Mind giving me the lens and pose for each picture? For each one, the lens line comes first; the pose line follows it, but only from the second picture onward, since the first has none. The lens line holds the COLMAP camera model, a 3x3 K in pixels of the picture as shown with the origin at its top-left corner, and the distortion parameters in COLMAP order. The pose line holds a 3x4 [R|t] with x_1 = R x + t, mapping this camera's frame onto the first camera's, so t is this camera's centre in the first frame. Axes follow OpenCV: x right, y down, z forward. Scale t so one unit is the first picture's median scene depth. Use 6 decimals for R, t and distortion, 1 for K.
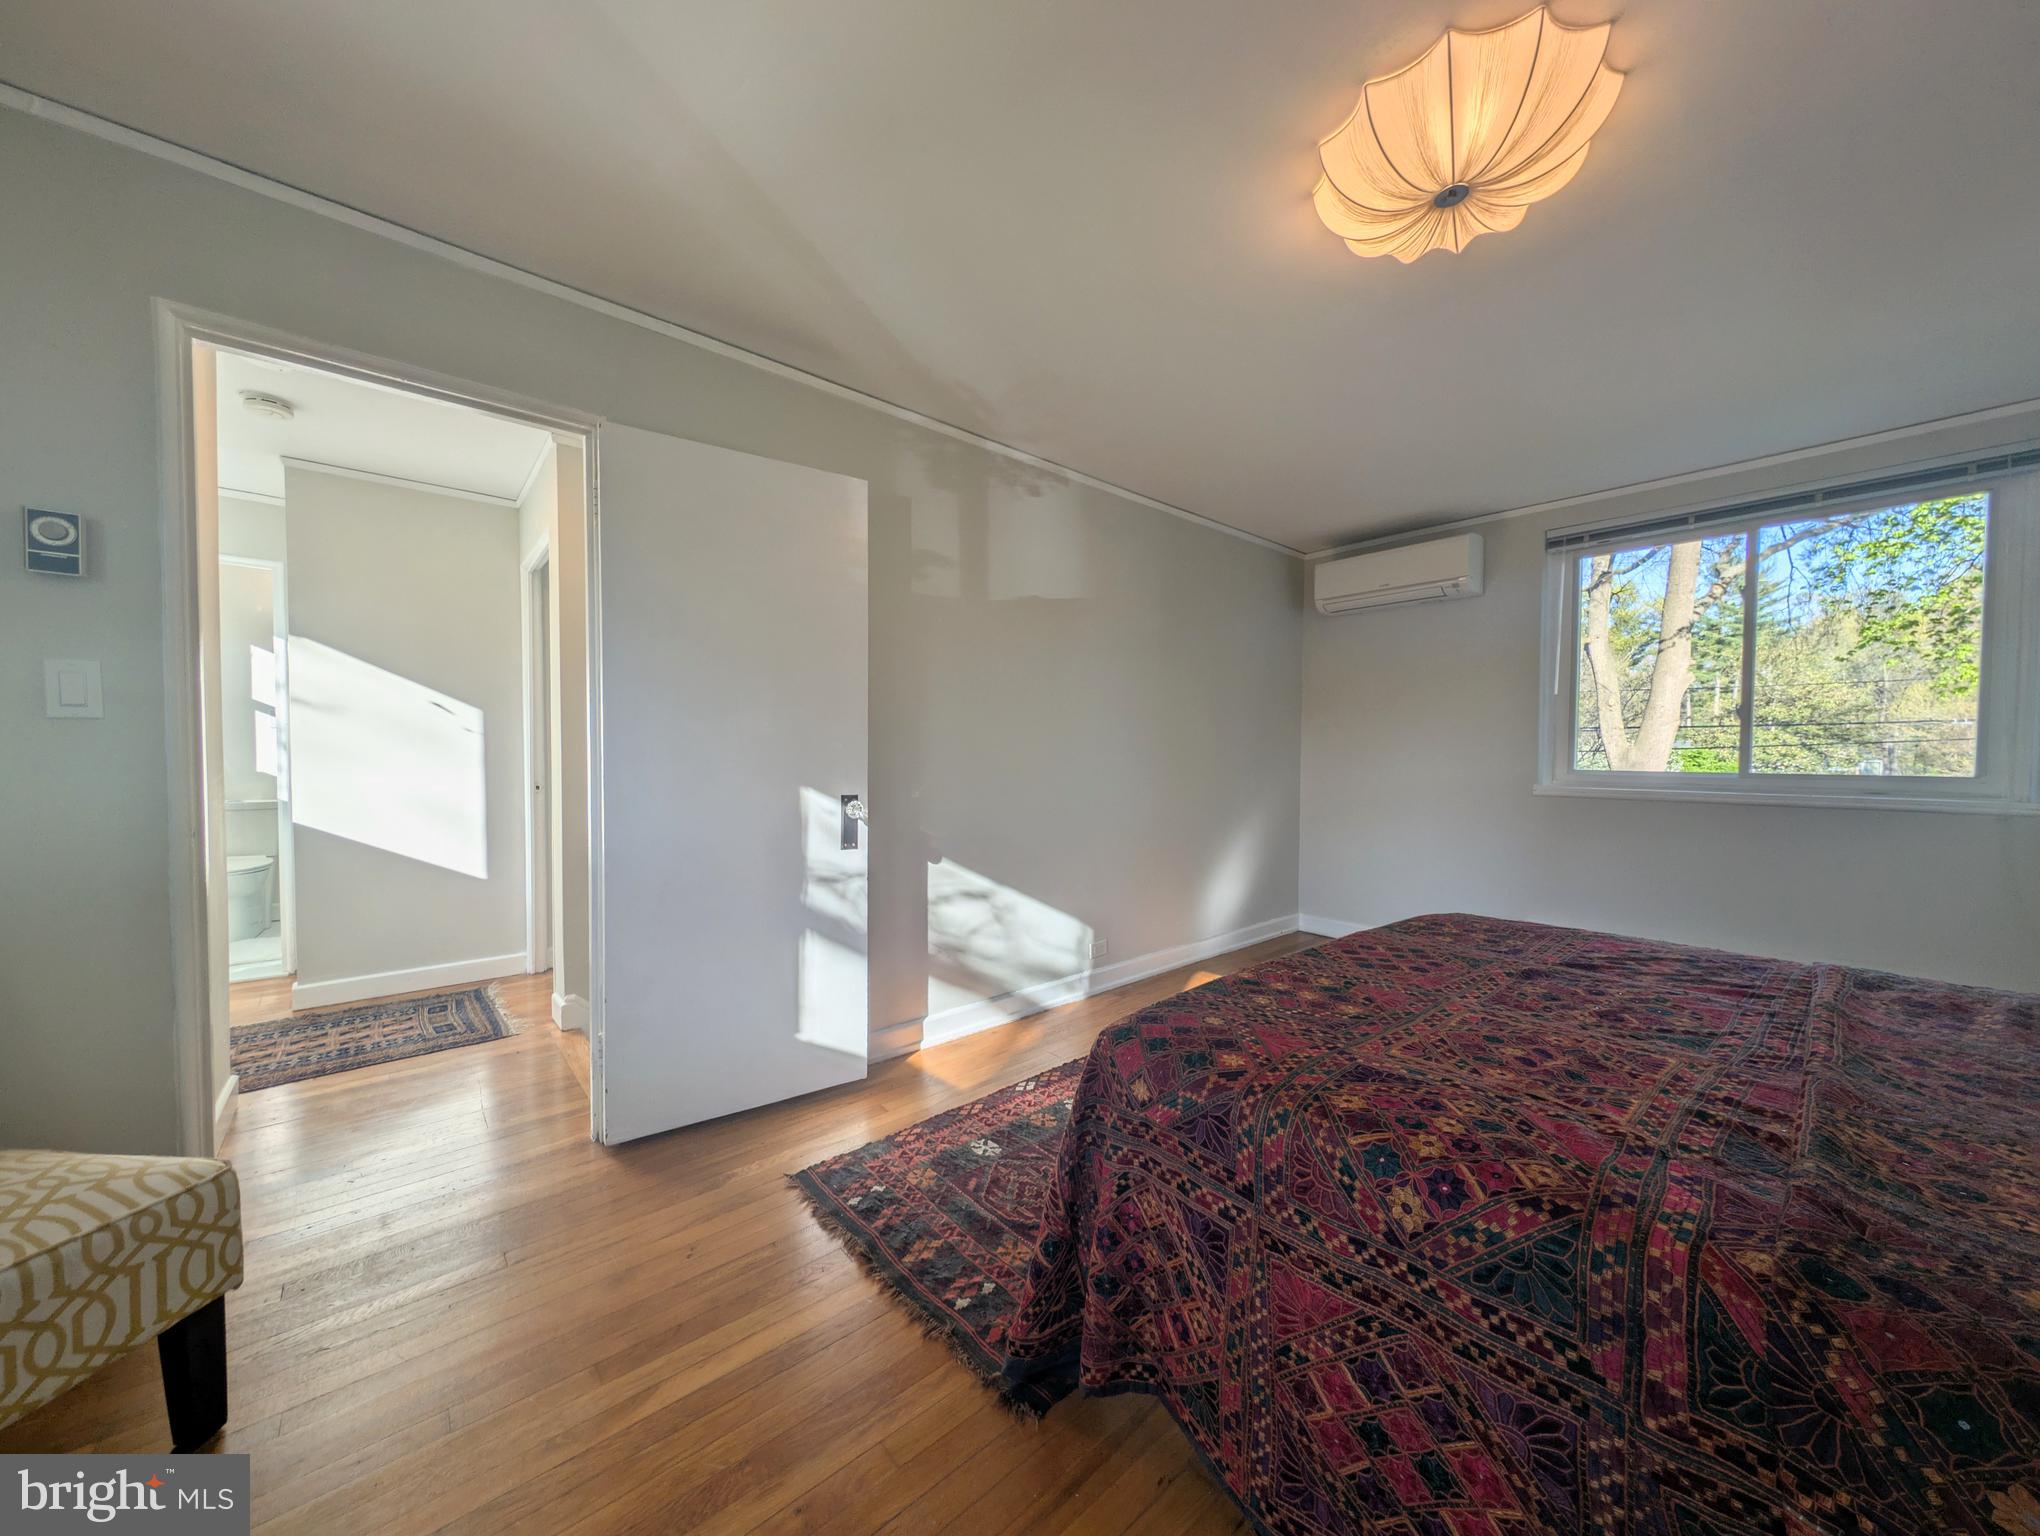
lens RADIAL K [[732.9, 0, 1024.0], [0, 732.9, 774.4], [0, 0, 1]] dist [0.000122, 0.000149]
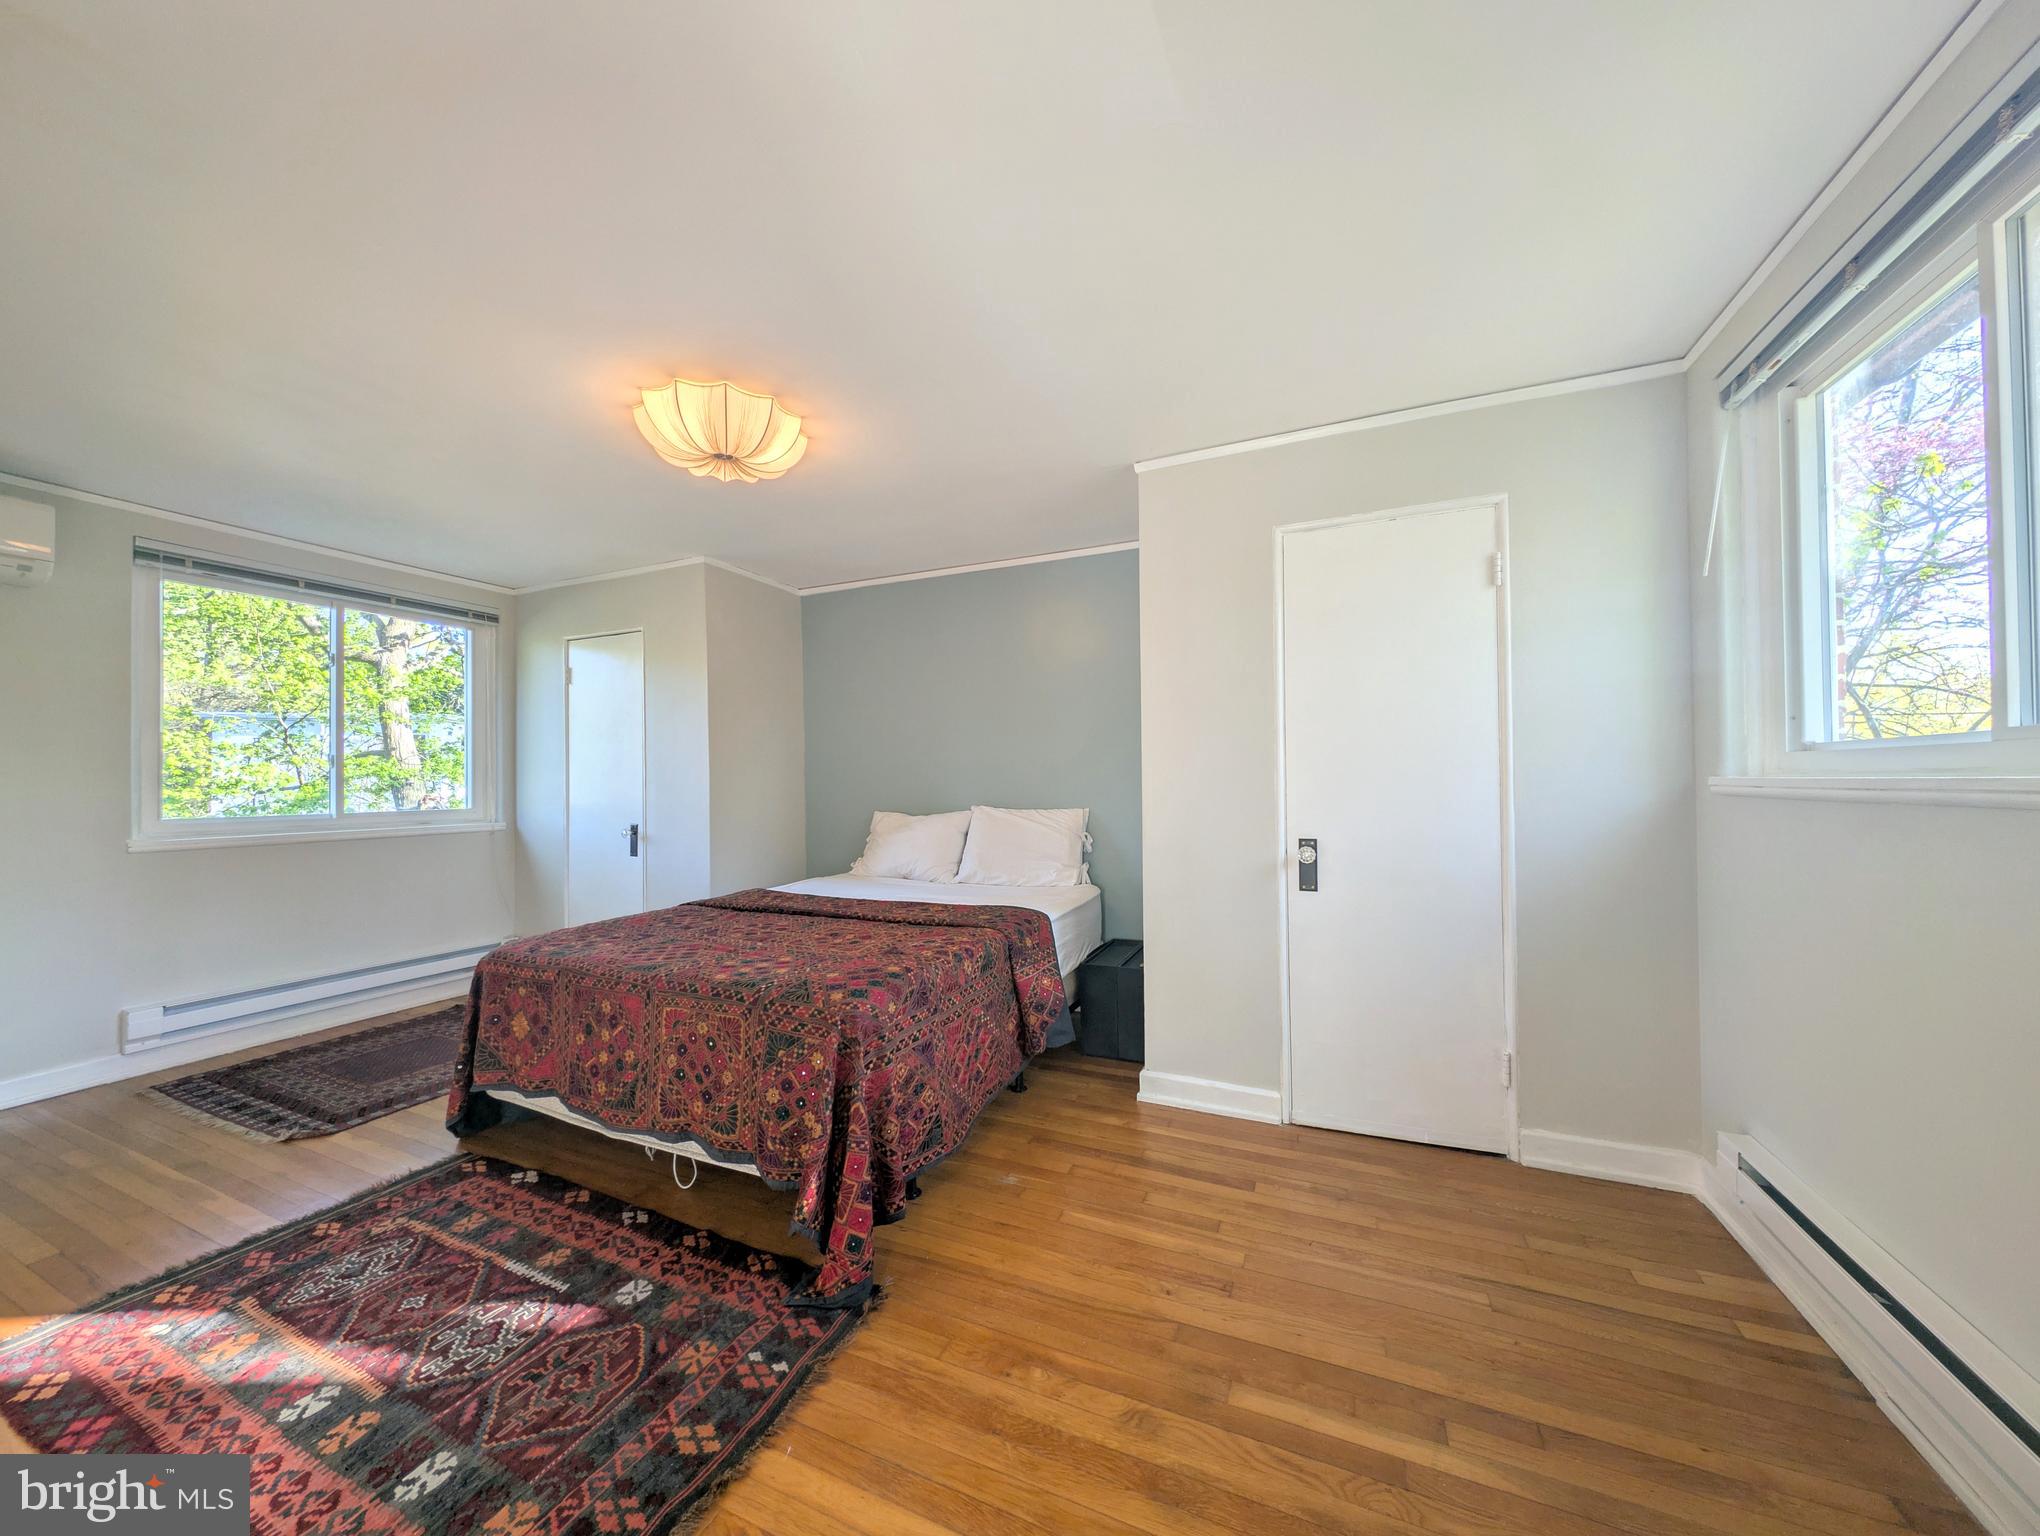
lens RADIAL K [[727.5, 0, 1015.8], [0, 727.5, 771.7], [0, 0, 1]] dist [-0.000496, -0.000169]
pose [[-0.427603, 0.009733, 0.903914, -0.844110], [0.037336, 0.999279, 0.006902, -0.059228], [-0.903195, 0.036700, -0.427658, 0.833317]]
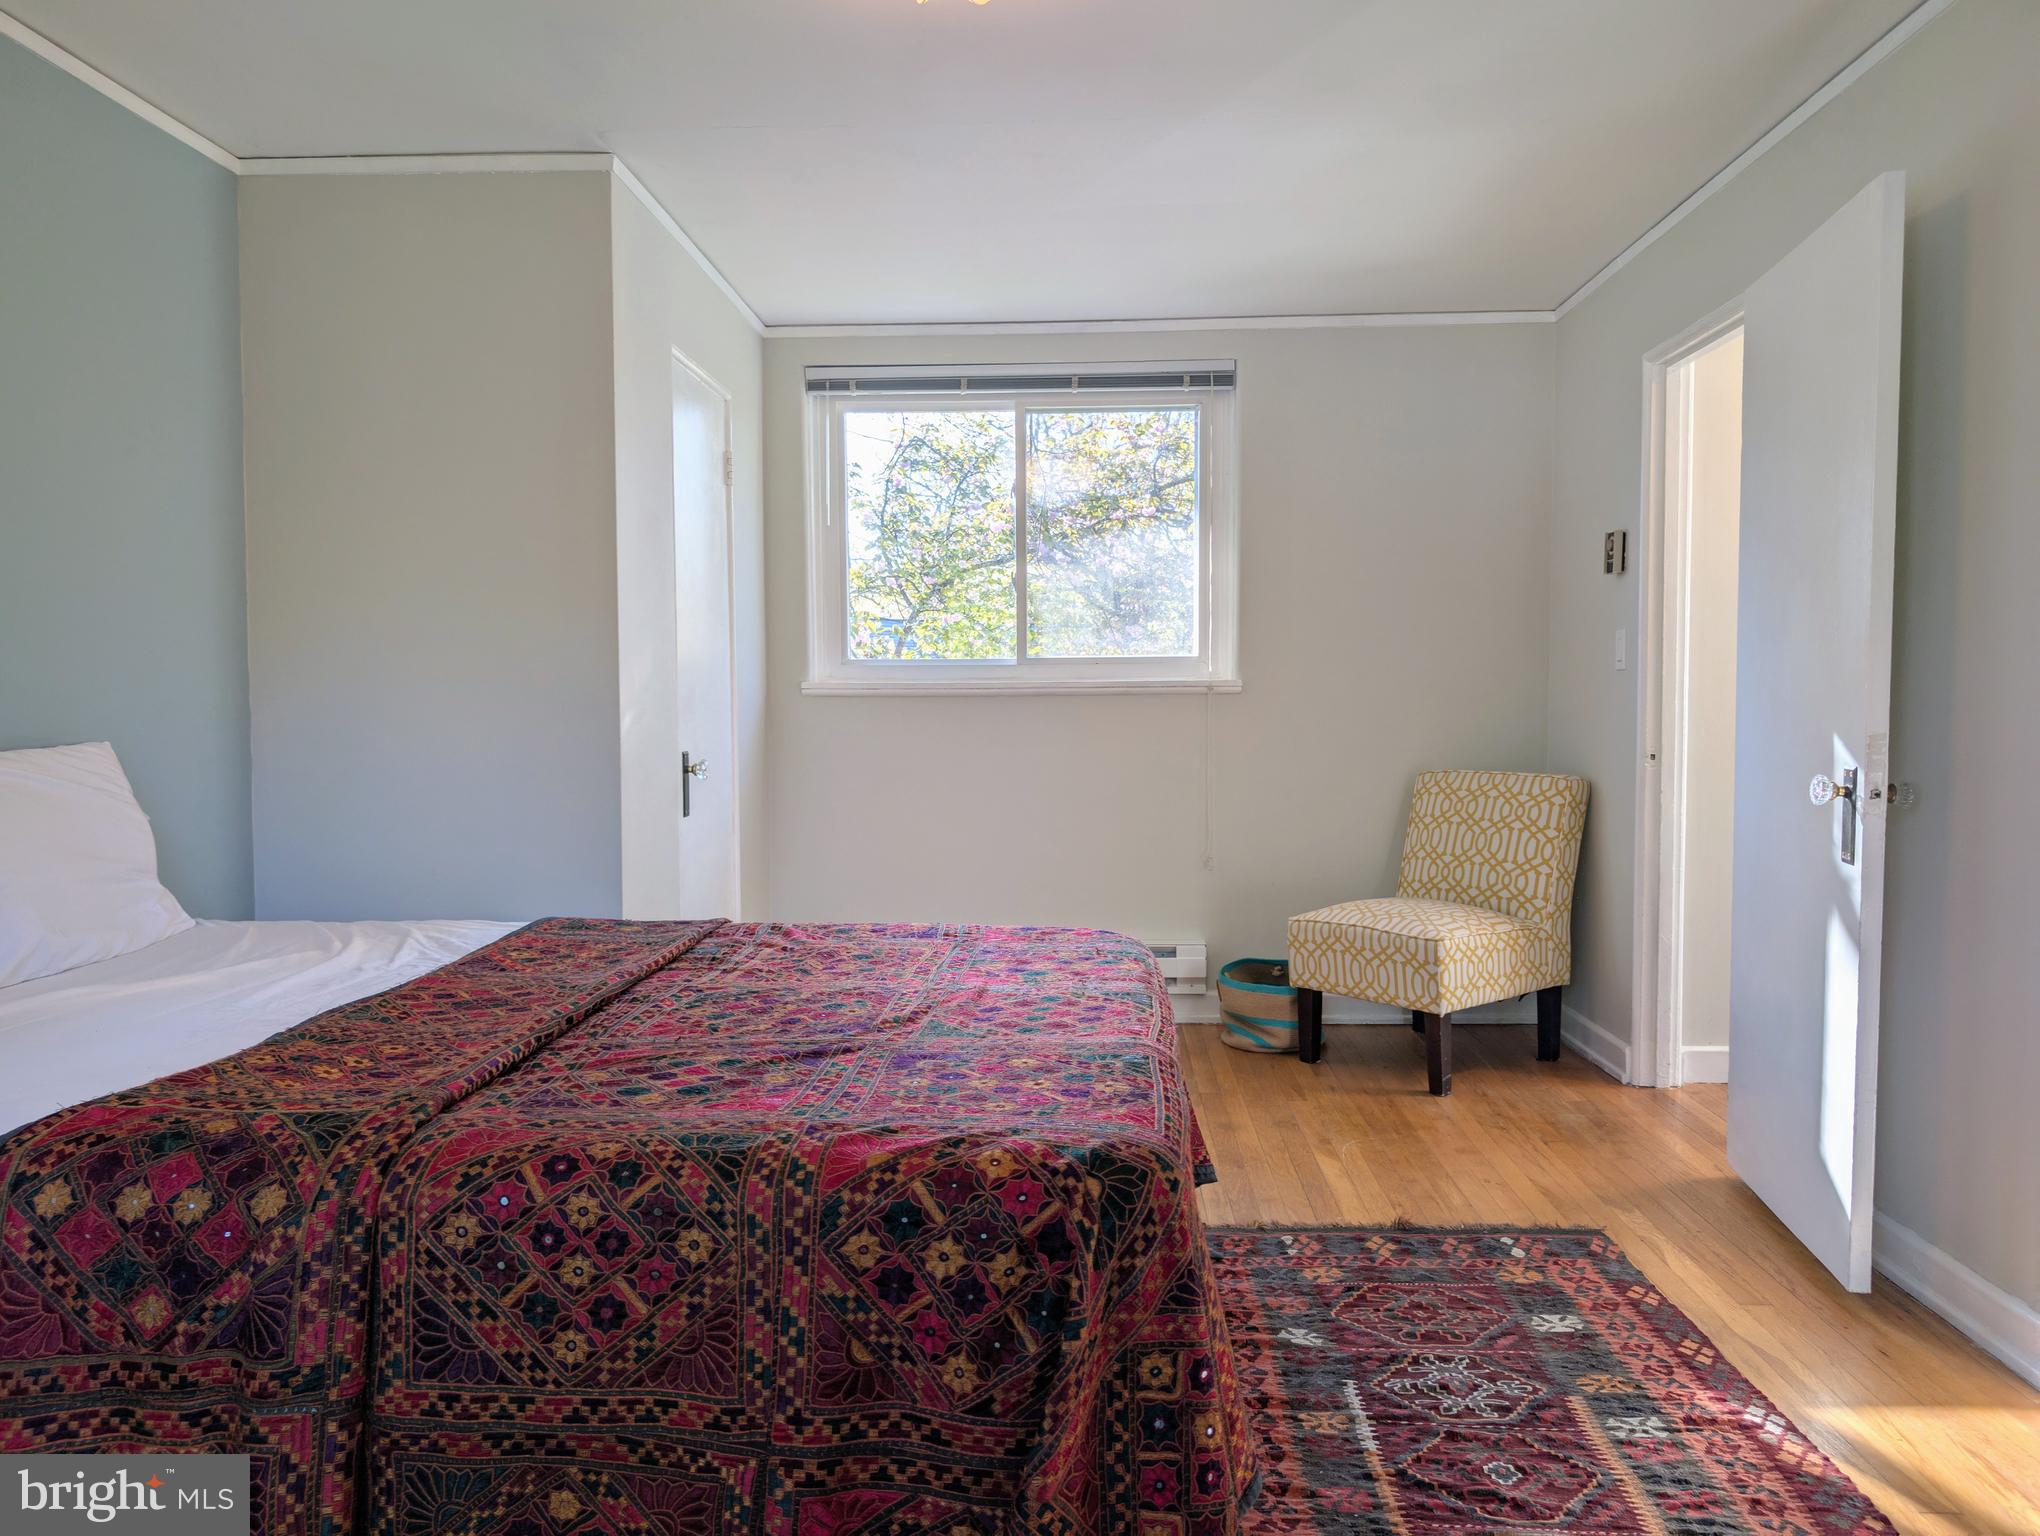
lens RADIAL K [[1470.5, 0, 1029.3], [0, 1470.5, 768.0], [0, 0, 1]] dist [0.009215, -0.000733]
pose [[-0.687482, 0.033603, -0.725424, 1.208293], [-0.021907, 0.997515, 0.066968, -0.040880], [0.725871, 0.061931, -0.685037, 1.576271]]
